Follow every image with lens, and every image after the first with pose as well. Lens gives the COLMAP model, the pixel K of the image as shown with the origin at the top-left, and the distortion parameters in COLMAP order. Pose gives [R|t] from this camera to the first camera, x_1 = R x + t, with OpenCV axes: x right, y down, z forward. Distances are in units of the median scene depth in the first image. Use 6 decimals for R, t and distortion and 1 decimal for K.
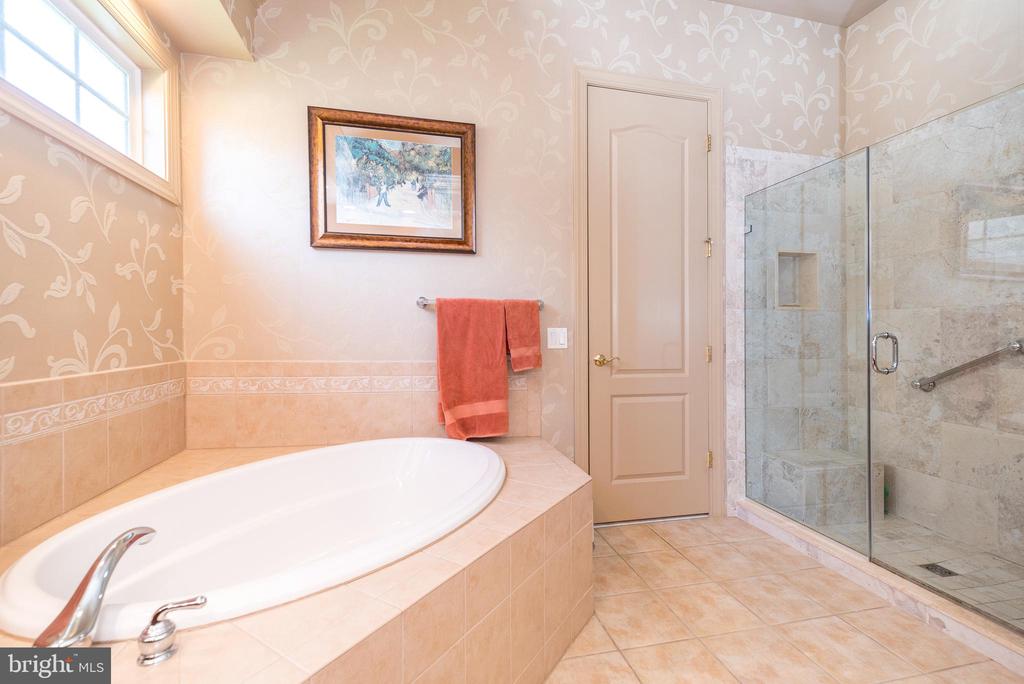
lens RADIAL K [[443.6, 0, 504.8], [0, 443.6, 330.7], [0, 0, 1]] dist [0.001288, 0.000341]
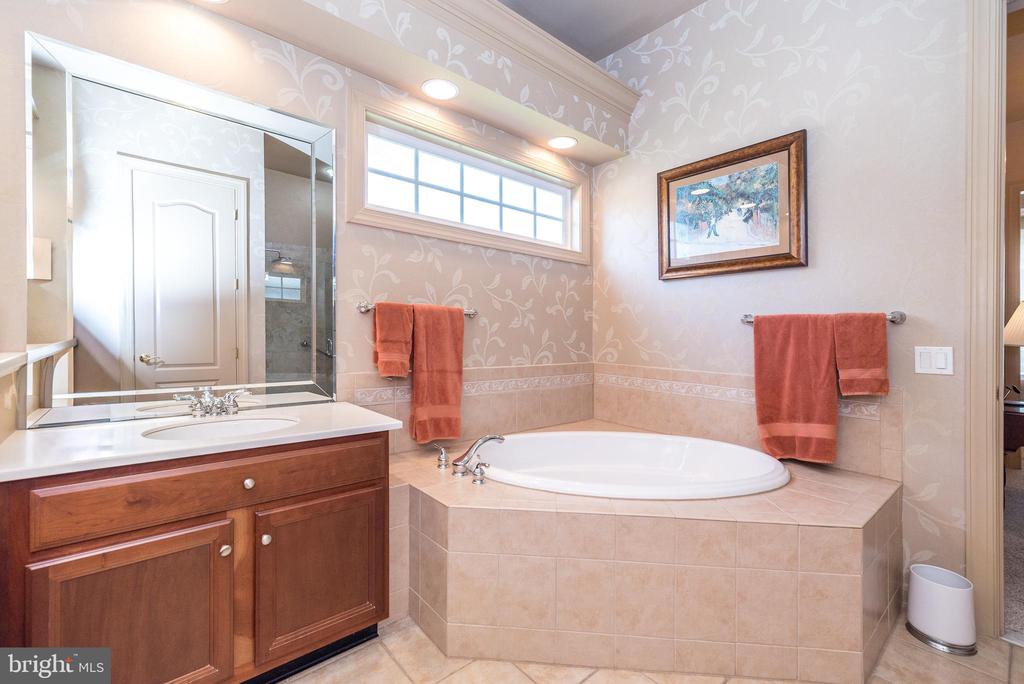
lens RADIAL K [[432.7, 0, 512.0], [0, 432.7, 342.0], [0, 0, 1]] dist [-0.000493, 0.000018]
pose [[0.473480, 0.014524, -0.880685, 0.471813], [-0.006673, 0.999894, 0.012903, -0.020922], [0.880779, -0.000233, 0.473527, 0.016268]]
